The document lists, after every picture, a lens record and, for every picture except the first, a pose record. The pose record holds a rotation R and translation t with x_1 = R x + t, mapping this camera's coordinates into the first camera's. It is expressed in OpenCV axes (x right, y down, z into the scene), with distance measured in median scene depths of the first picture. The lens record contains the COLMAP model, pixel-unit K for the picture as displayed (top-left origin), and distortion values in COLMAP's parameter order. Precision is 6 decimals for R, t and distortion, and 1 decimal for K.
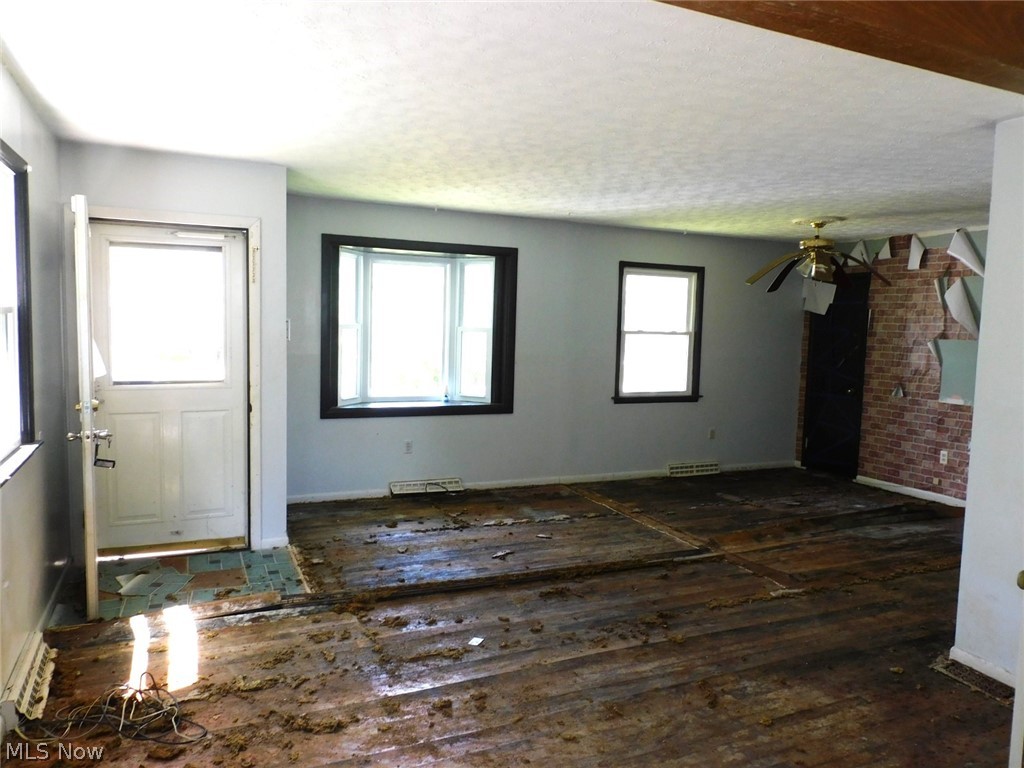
lens RADIAL K [[729.9, 0, 512.0], [0, 729.9, 384.0], [0, 0, 1]] dist [-0.006570, -0.001134]
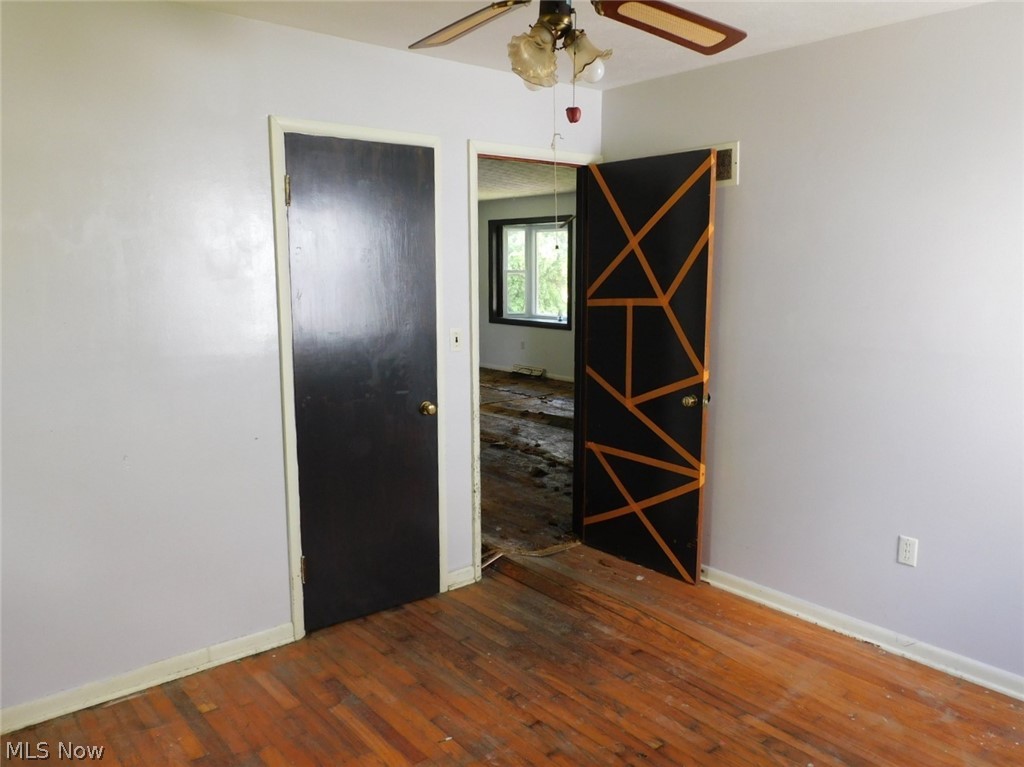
lens RADIAL K [[772.6, 0, 512.0], [0, 772.6, 383.5], [0, 0, 1]] dist [-0.005181, 0.001431]
pose [[0.271131, 0.120807, -0.954931, 1.464831], [-0.075199, 0.991719, 0.104110, -0.005384], [0.959601, 0.043583, 0.277970, 0.480951]]
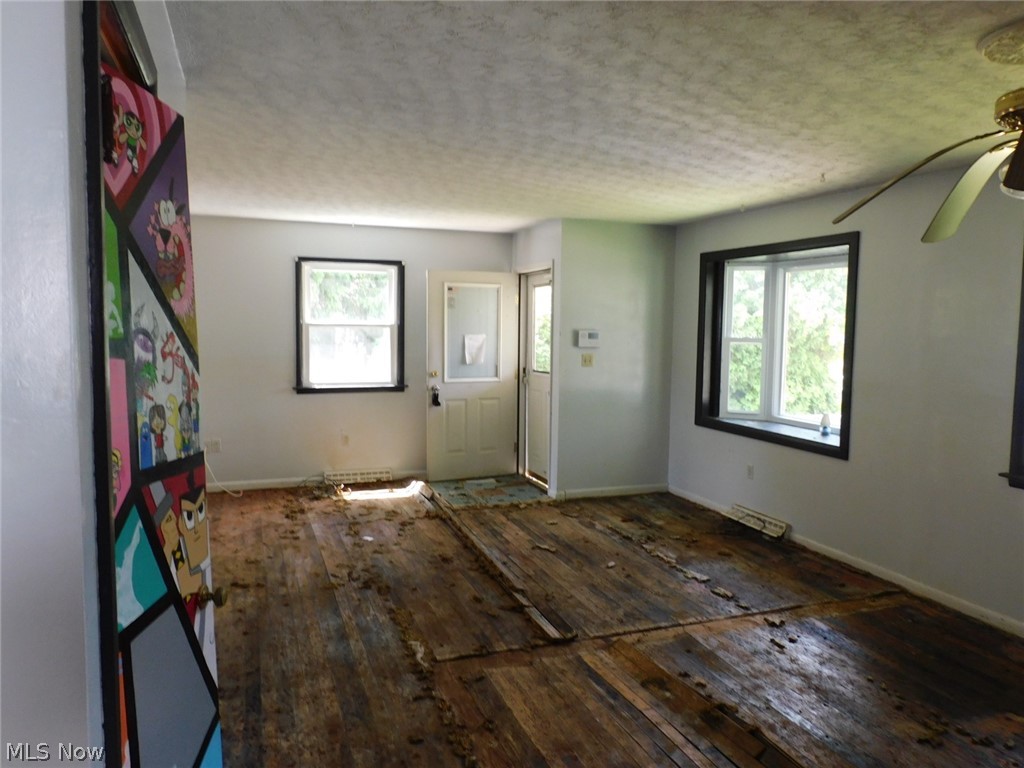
lens RADIAL K [[729.9, 0, 512.0], [0, 729.9, 384.0], [0, 0, 1]] dist [-0.006570, -0.001134]
pose [[-0.070228, 0.055610, -0.995980, 0.750340], [-0.103825, 0.992615, 0.062743, -0.046425], [0.992113, 0.107813, -0.063935, 0.725499]]
